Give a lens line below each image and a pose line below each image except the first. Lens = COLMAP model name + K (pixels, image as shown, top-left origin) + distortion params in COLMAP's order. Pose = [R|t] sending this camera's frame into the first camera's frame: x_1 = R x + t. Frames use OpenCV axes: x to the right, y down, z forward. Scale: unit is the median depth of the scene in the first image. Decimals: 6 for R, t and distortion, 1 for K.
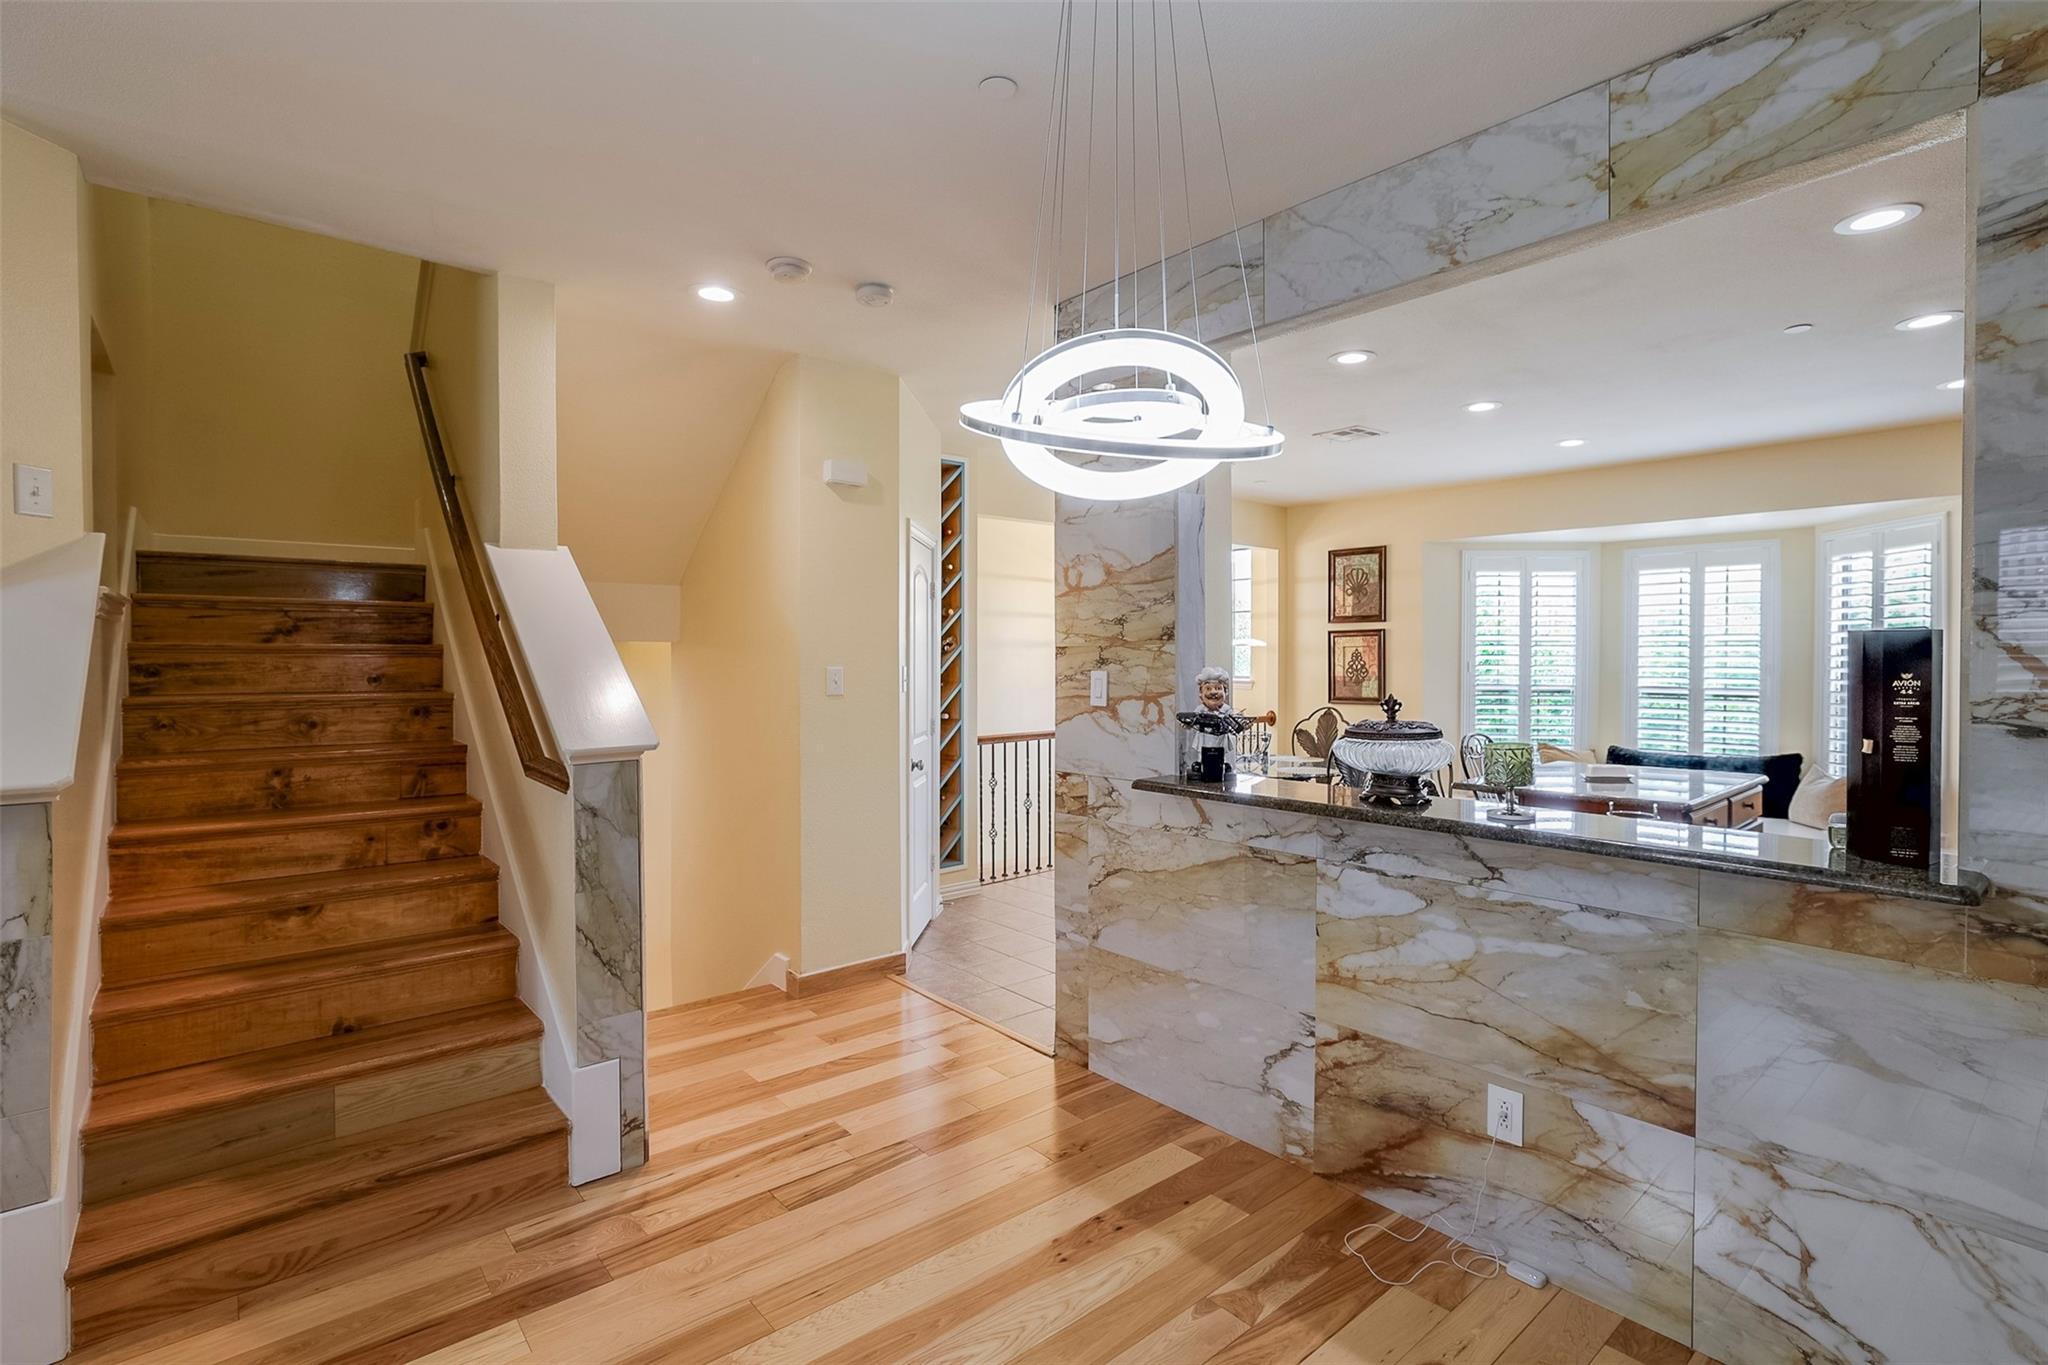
lens RADIAL K [[955.9, 0, 1020.5], [0, 955.9, 673.6], [0, 0, 1]] dist [-0.001963, 0.000040]
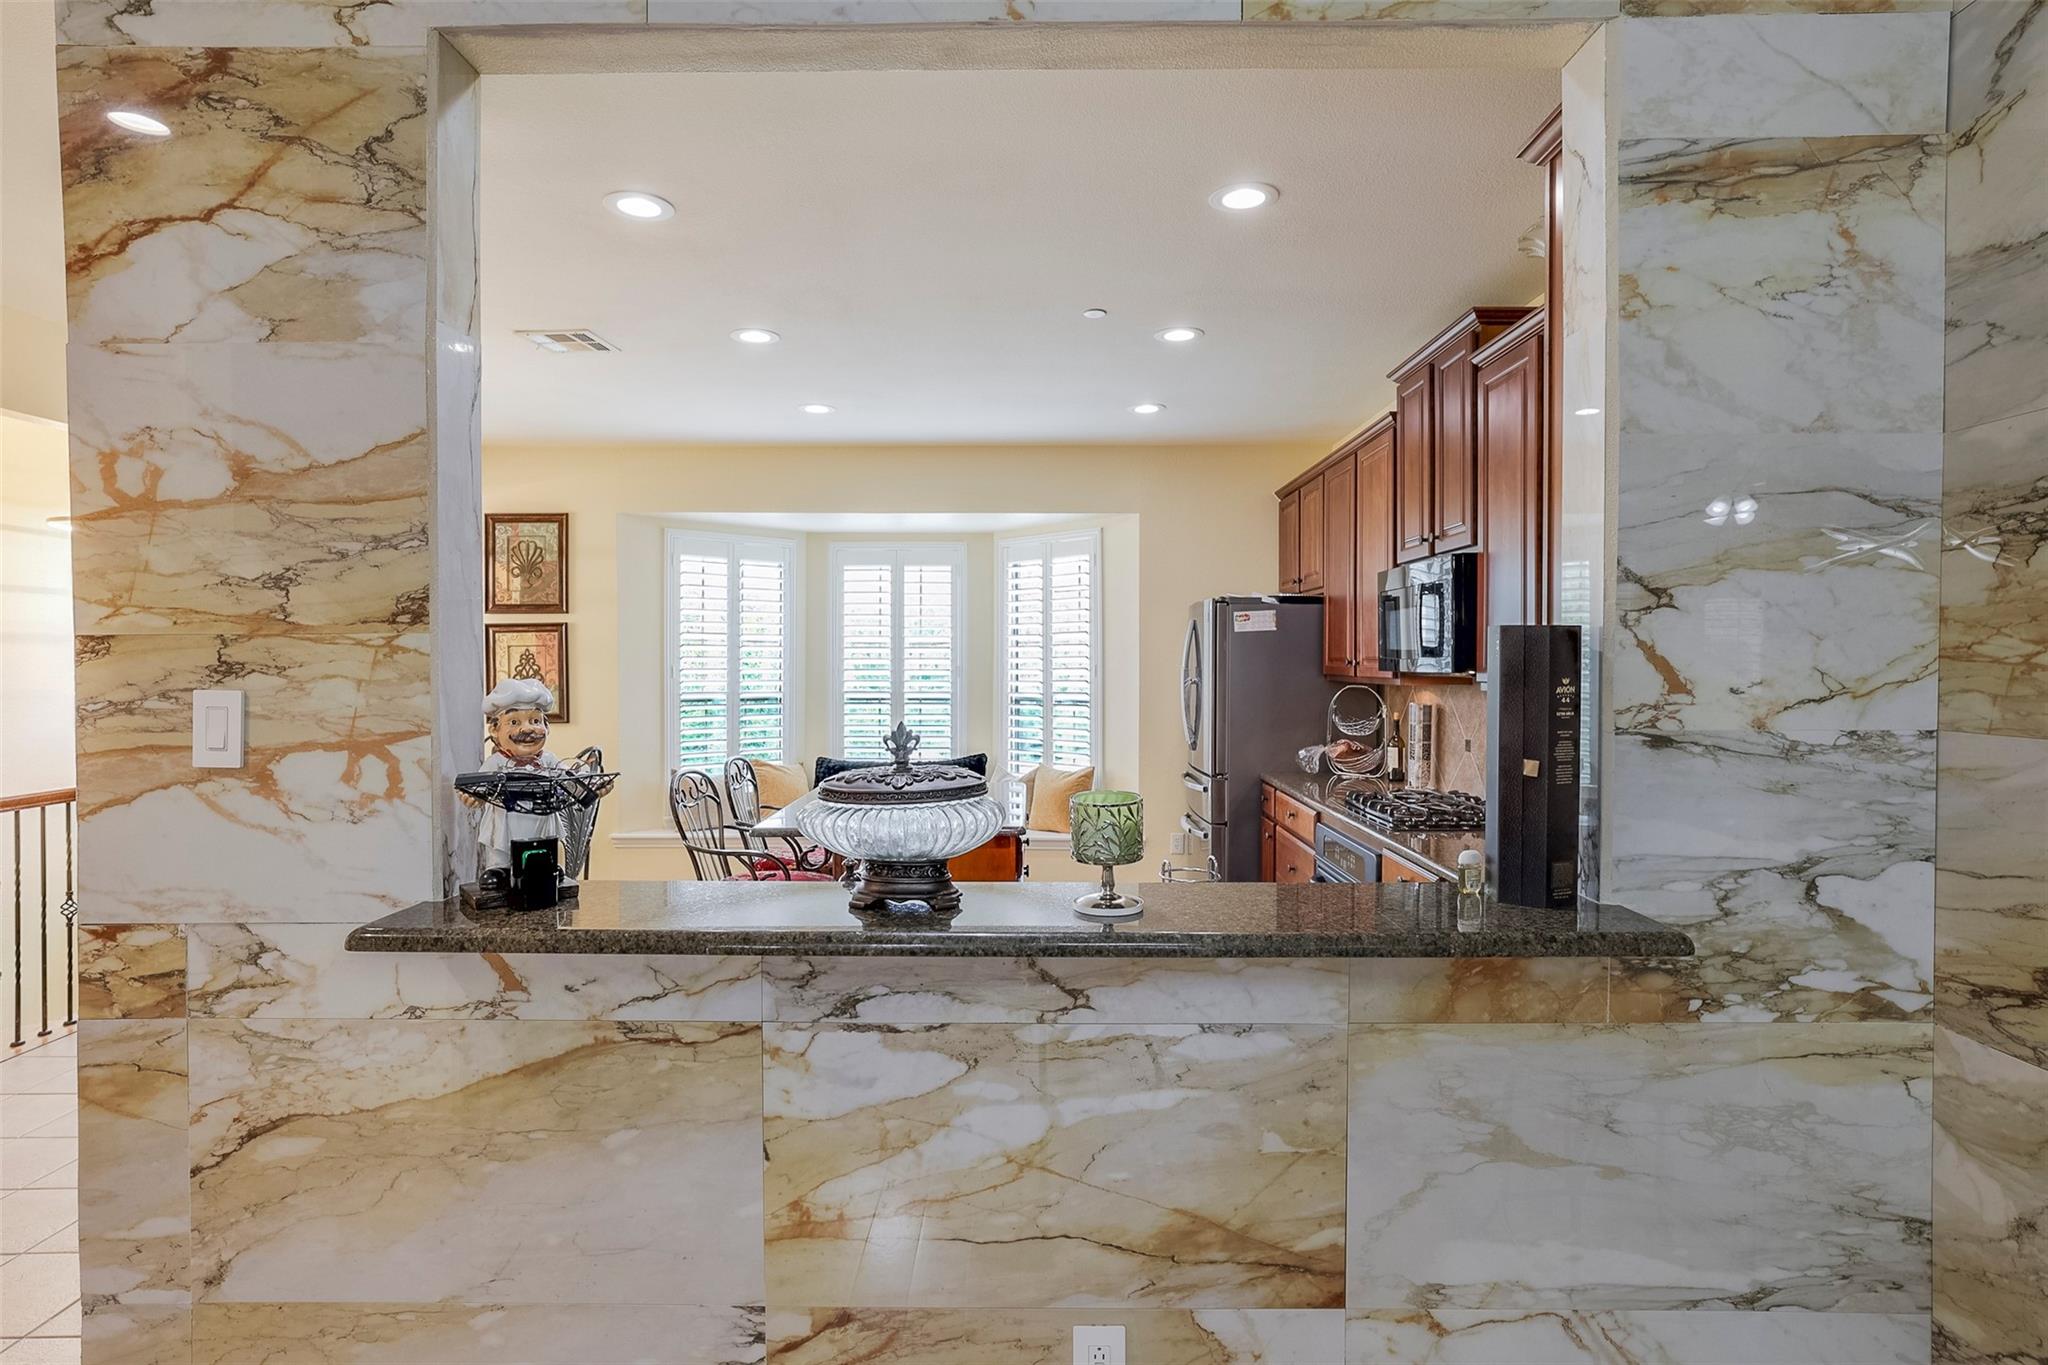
lens RADIAL K [[1078.2, 0, 1032.9], [0, 1078.2, 676.8], [0, 0, 1]] dist [-0.025056, 0.014110]
pose [[0.660221, -0.012762, 0.750963, -0.051911], [0.013599, 0.999895, 0.005037, -0.007995], [-0.750948, 0.006886, 0.660326, 0.475246]]
